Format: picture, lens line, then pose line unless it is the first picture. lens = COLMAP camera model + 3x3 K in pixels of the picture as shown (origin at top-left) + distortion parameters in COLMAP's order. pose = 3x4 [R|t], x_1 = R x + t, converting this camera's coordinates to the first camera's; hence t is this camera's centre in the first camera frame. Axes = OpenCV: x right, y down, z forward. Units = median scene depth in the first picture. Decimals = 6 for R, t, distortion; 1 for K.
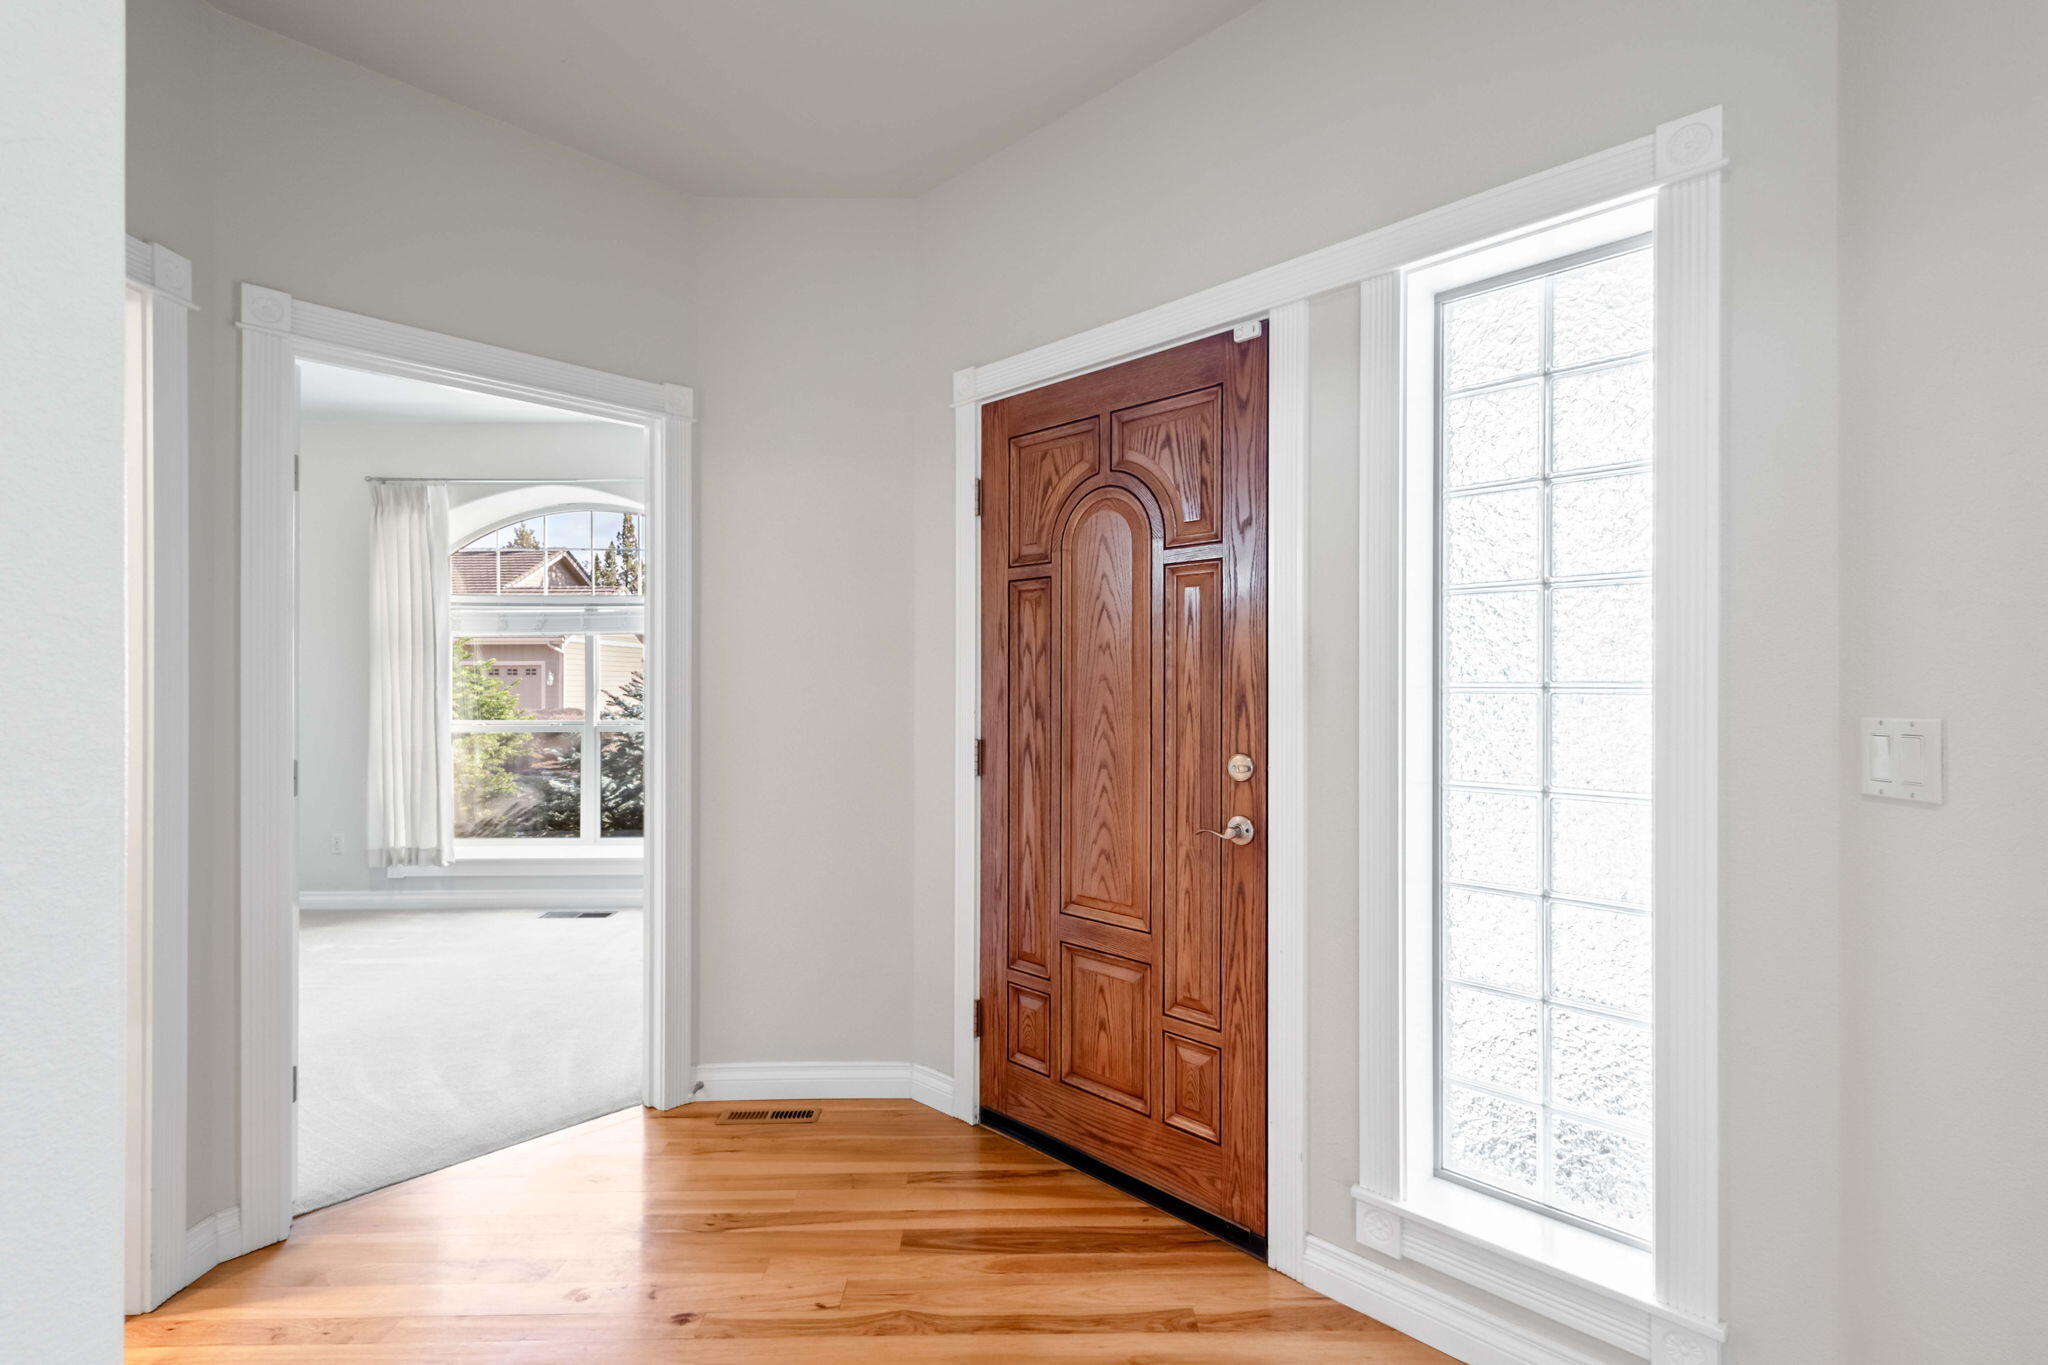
lens RADIAL K [[946.6, 0, 1023.1], [0, 946.6, 689.8], [0, 0, 1]] dist [0.010174, -0.000526]
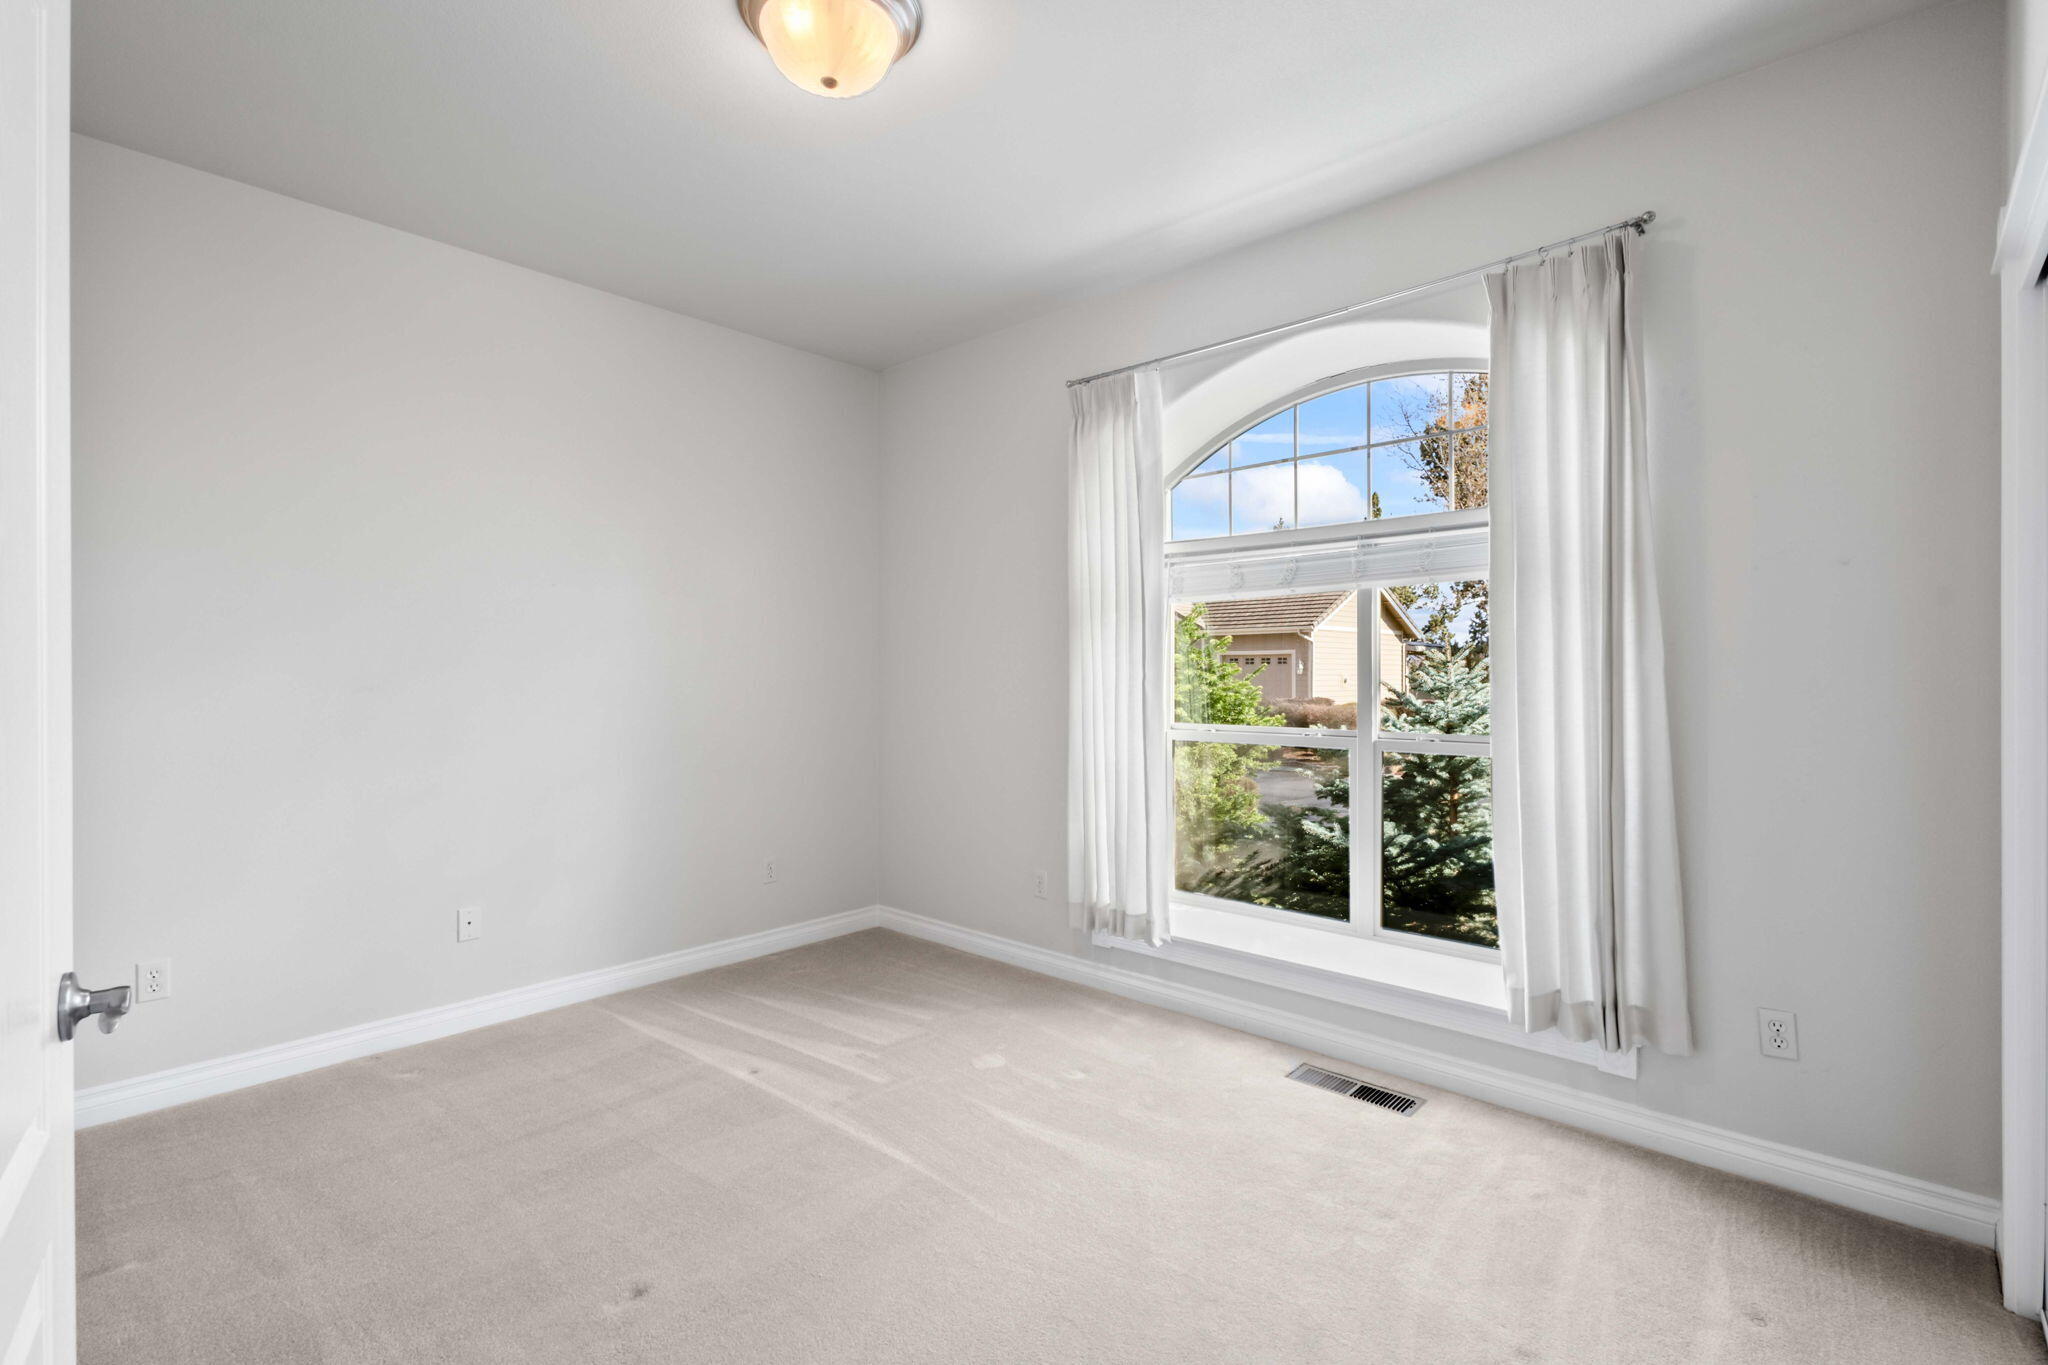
lens RADIAL K [[940.2, 0, 1028.6], [0, 940.2, 677.1], [0, 0, 1]] dist [0.020743, -0.009029]
pose [[0.736754, 0.001795, -0.676159, -0.203316], [-0.003103, 0.999995, -0.000728, -0.001018], [0.676154, 0.002634, 0.736755, 0.402015]]
